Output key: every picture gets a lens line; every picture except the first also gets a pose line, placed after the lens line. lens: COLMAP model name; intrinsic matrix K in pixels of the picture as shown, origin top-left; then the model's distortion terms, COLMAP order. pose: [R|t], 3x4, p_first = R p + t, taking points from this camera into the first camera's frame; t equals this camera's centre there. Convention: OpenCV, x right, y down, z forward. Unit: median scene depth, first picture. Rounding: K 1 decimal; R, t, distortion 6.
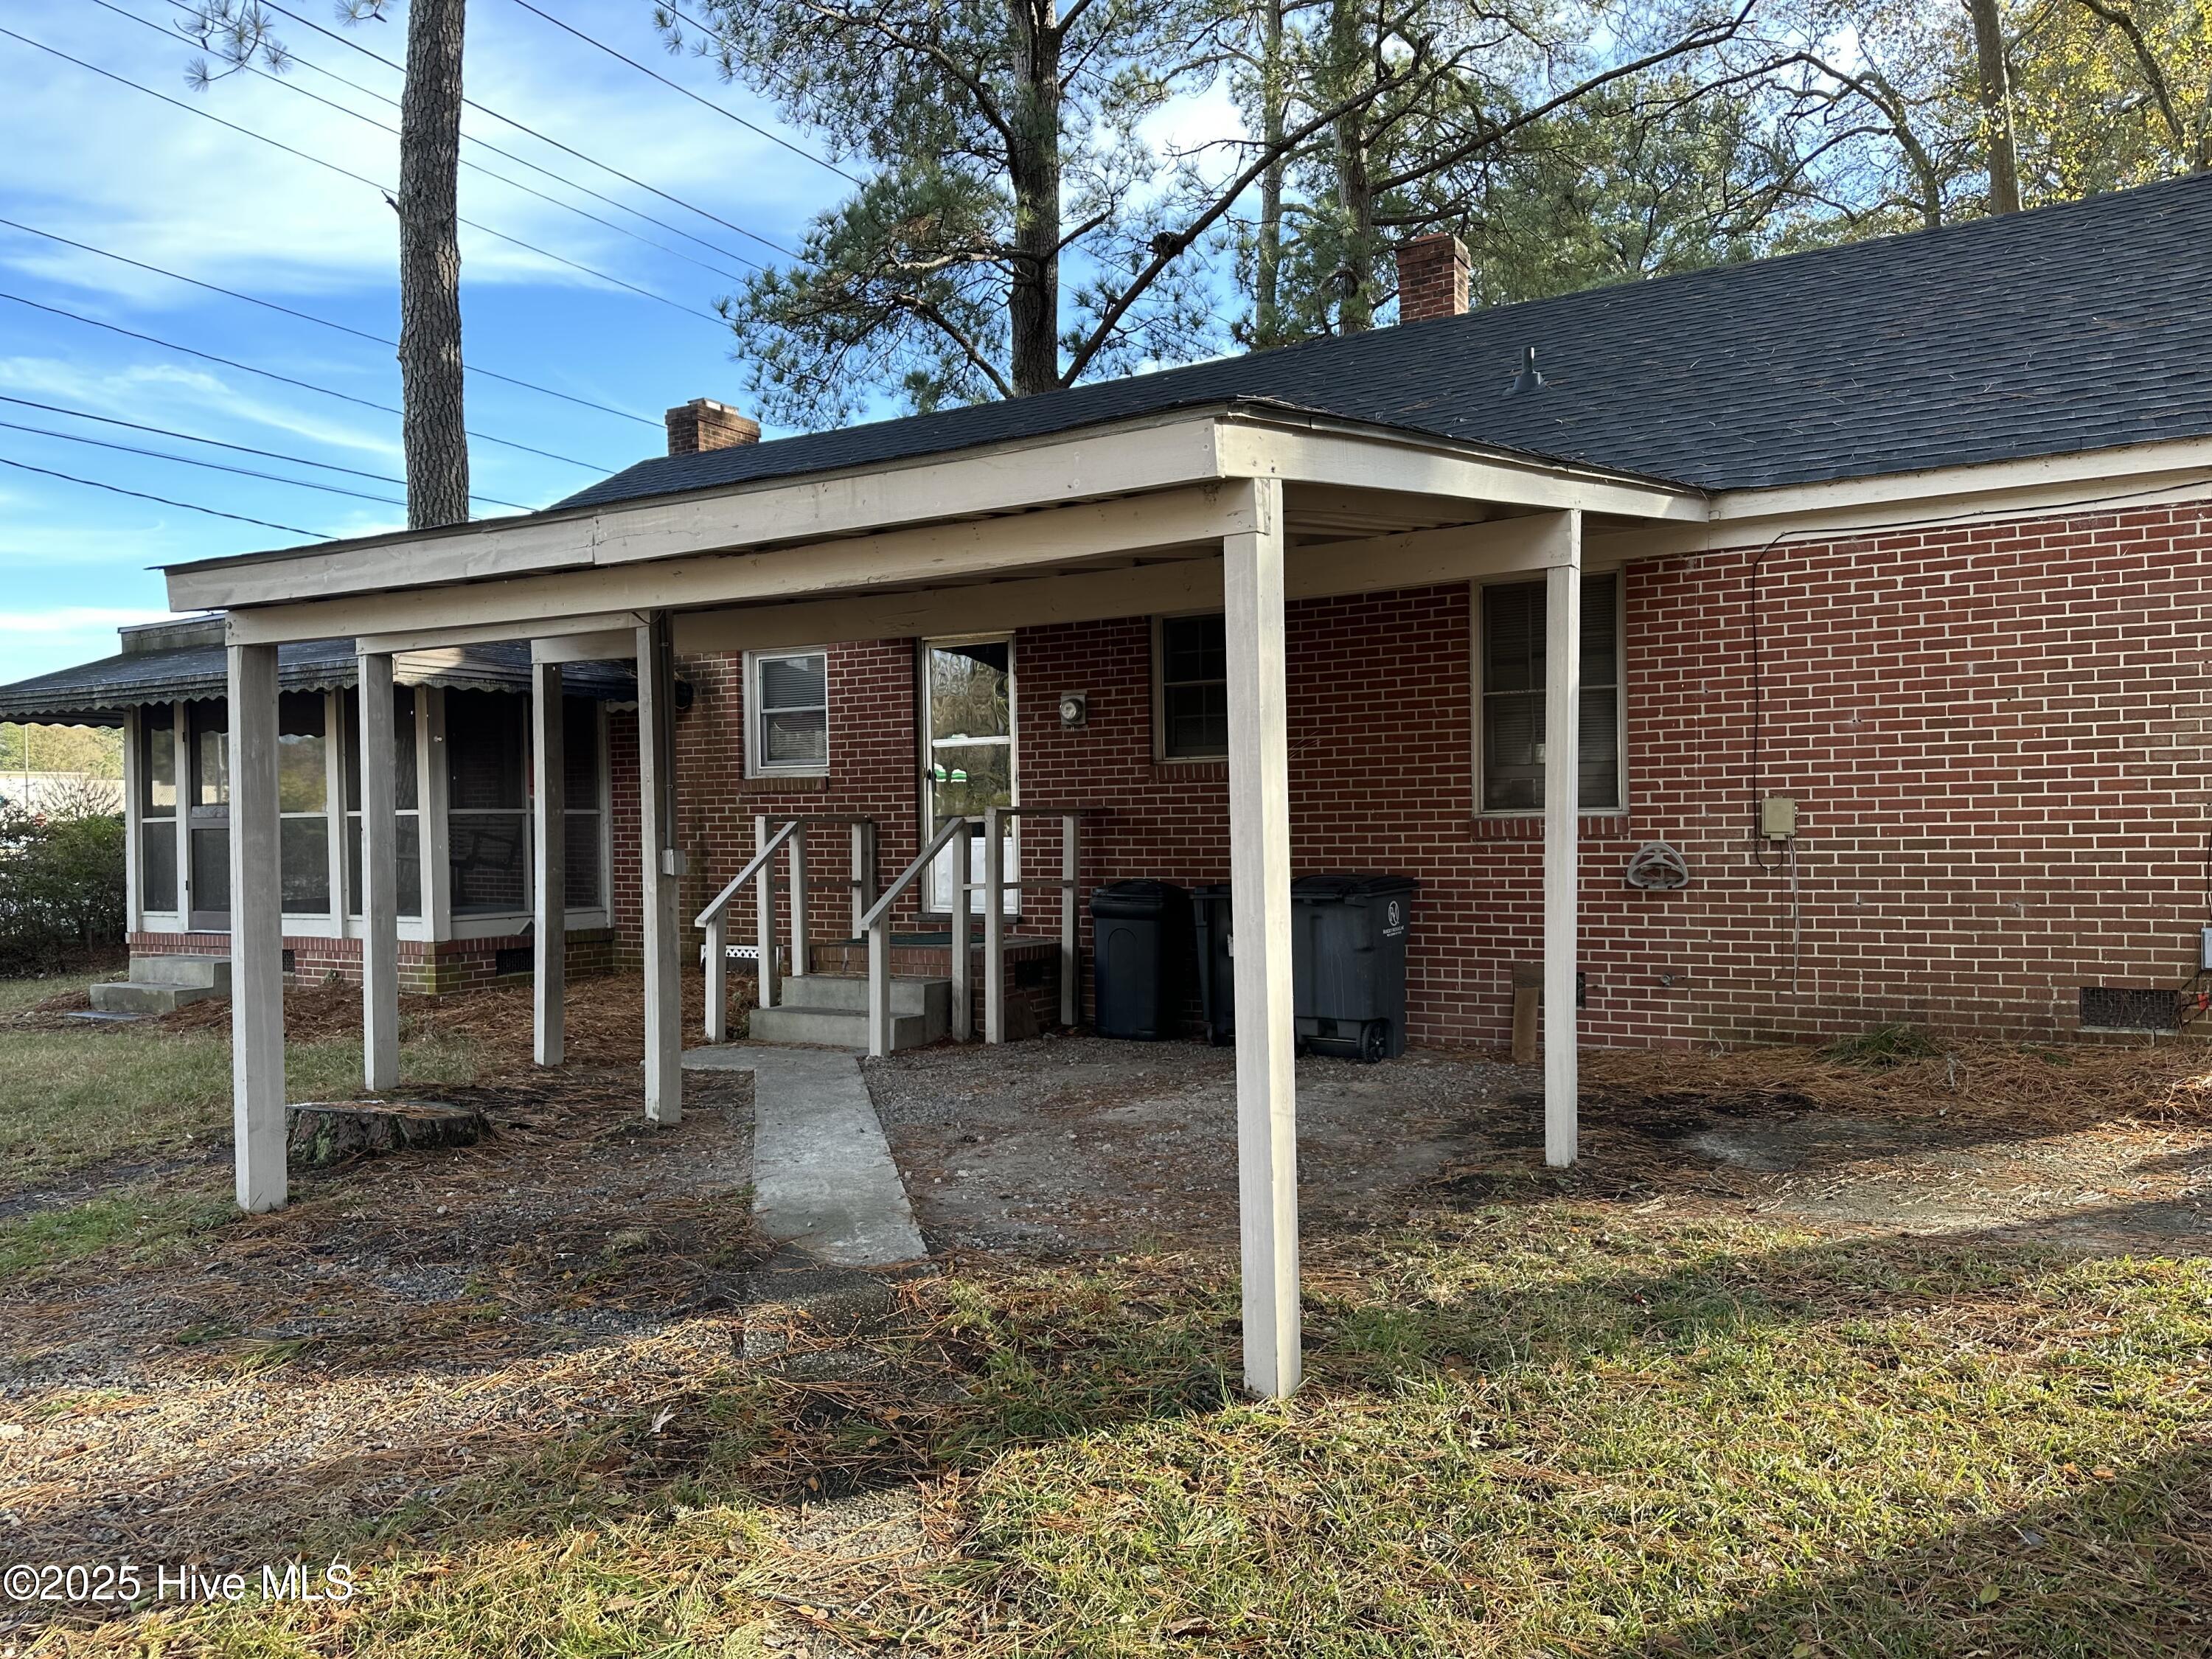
lens RADIAL K [[1530.7, 0, 1106.0], [0, 1530.7, 829.5], [0, 0, 1]] dist [0.001280, -0.085898]
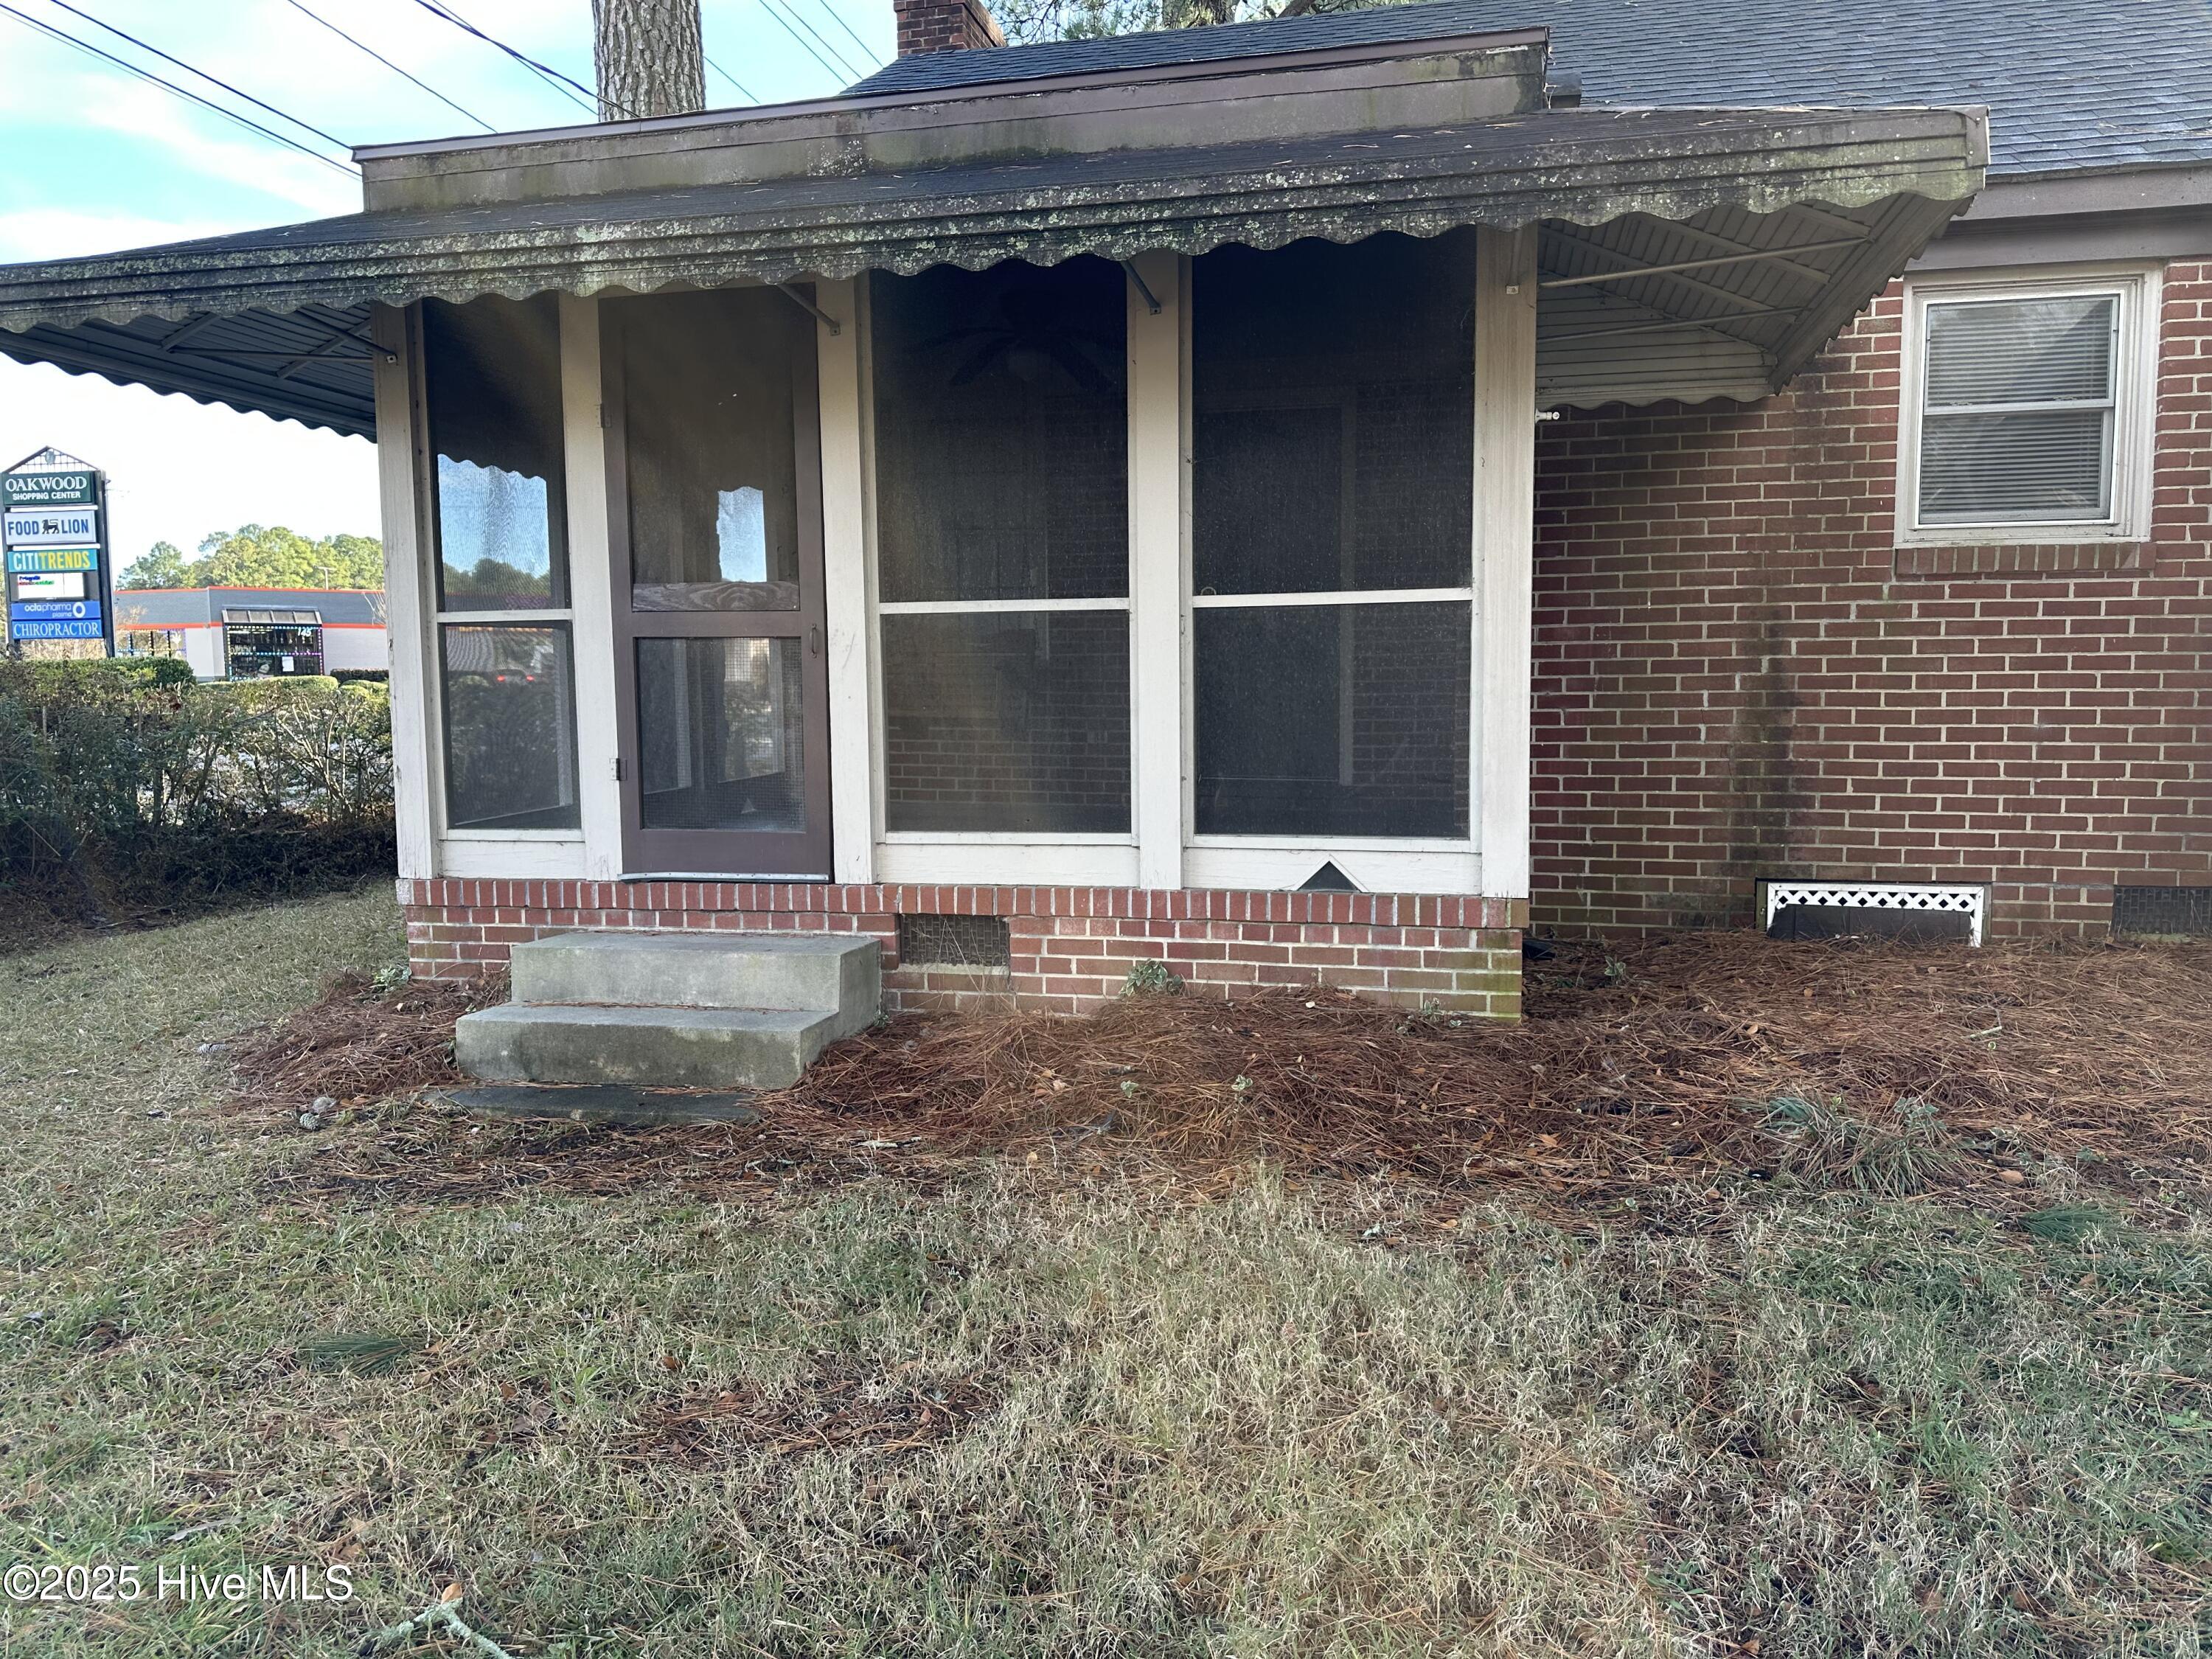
lens RADIAL K [[1592.6, 0, 1064.4], [0, 1592.6, 812.0], [0, 0, 1]] dist [-0.001656, -0.009683]
pose [[0.966326, -0.012596, 0.257013, -0.597188], [-0.005652, 0.997521, 0.070139, 0.017101], [-0.257259, -0.069230, 0.963859, 0.530881]]
